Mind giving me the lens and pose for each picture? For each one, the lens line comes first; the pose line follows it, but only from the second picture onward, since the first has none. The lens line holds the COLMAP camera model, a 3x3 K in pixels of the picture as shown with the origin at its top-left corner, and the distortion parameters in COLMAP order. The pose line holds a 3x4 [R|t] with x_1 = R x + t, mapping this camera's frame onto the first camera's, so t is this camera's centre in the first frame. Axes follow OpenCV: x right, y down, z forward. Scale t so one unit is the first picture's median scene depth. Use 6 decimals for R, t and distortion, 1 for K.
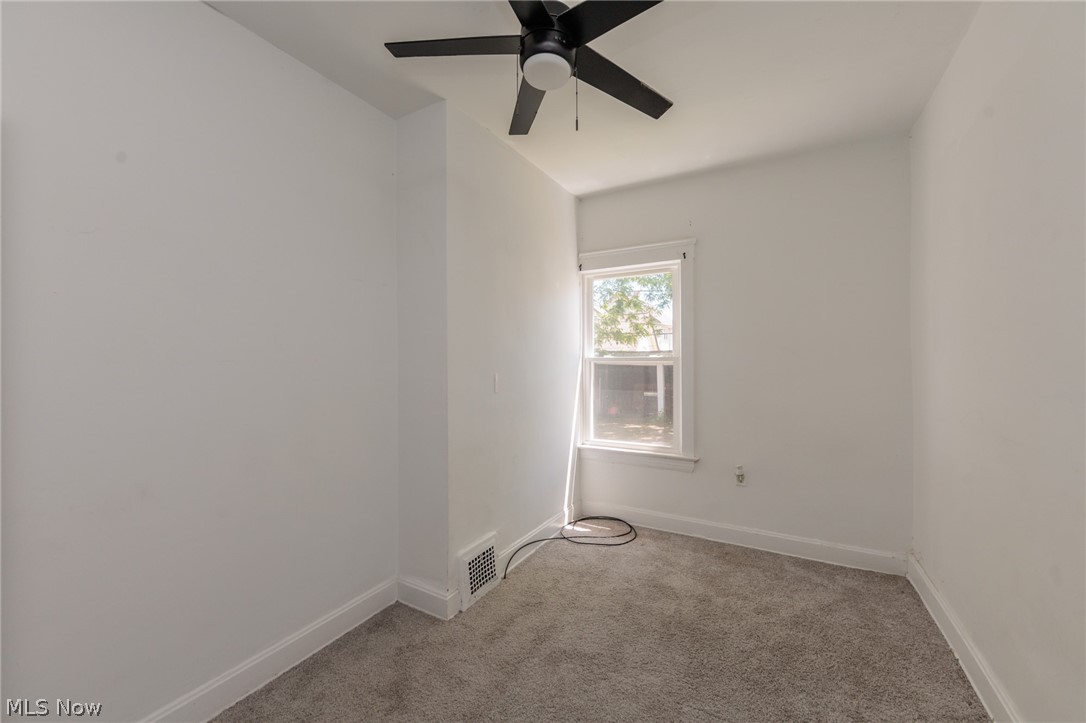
lens RADIAL K [[425.0, 0, 543.9], [0, 425.0, 360.8], [0, 0, 1]] dist [-0.001725, -0.000566]
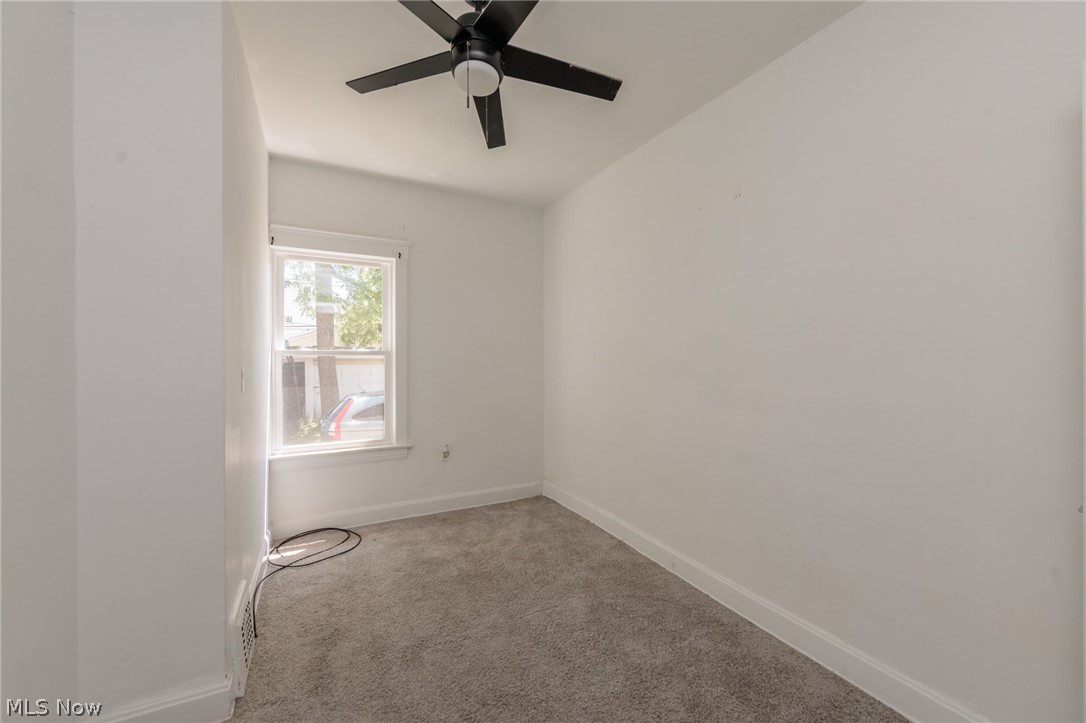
lens RADIAL K [[425.0, 0, 543.9], [0, 425.0, 360.8], [0, 0, 1]] dist [-0.001725, -0.000566]
pose [[0.533778, 0.001409, 0.845624, -0.396680], [-0.000828, 0.999999, -0.001144, 0.016495], [-0.845624, -0.000089, 0.533778, 0.138362]]
